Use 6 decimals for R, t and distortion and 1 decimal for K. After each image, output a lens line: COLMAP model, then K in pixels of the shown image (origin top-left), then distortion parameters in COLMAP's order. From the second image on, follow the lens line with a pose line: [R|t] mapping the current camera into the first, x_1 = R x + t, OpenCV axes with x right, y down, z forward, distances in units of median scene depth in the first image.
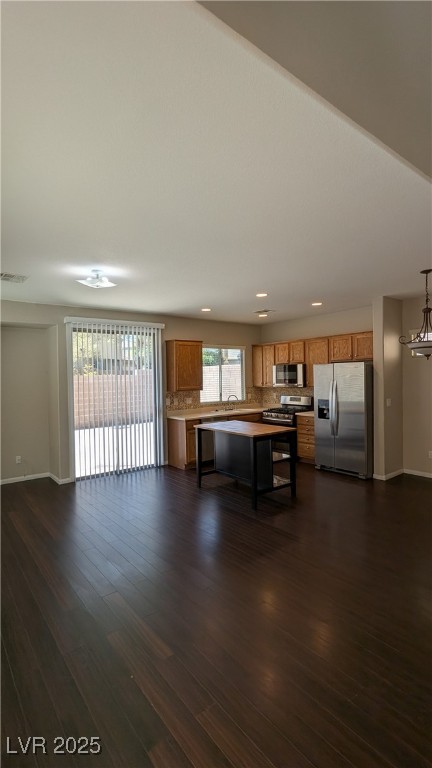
lens RADIAL K [[360.9, 0, 216.0], [0, 360.9, 384.0], [0, 0, 1]] dist [0.014062, -0.000117]
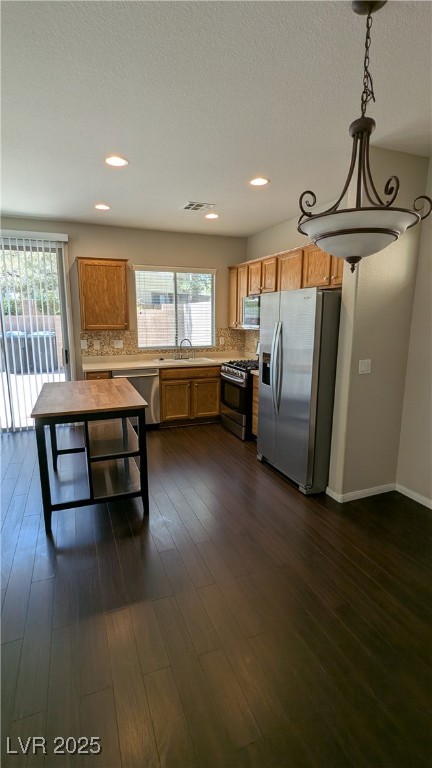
lens RADIAL K [[360.9, 0, 216.0], [0, 360.9, 384.0], [0, 0, 1]] dist [0.014062, -0.000117]
pose [[0.955037, 0.077482, -0.286184, 0.355318], [-0.027376, 0.984171, 0.175096, -0.009303], [0.295221, -0.159388, 0.942040, 0.363768]]
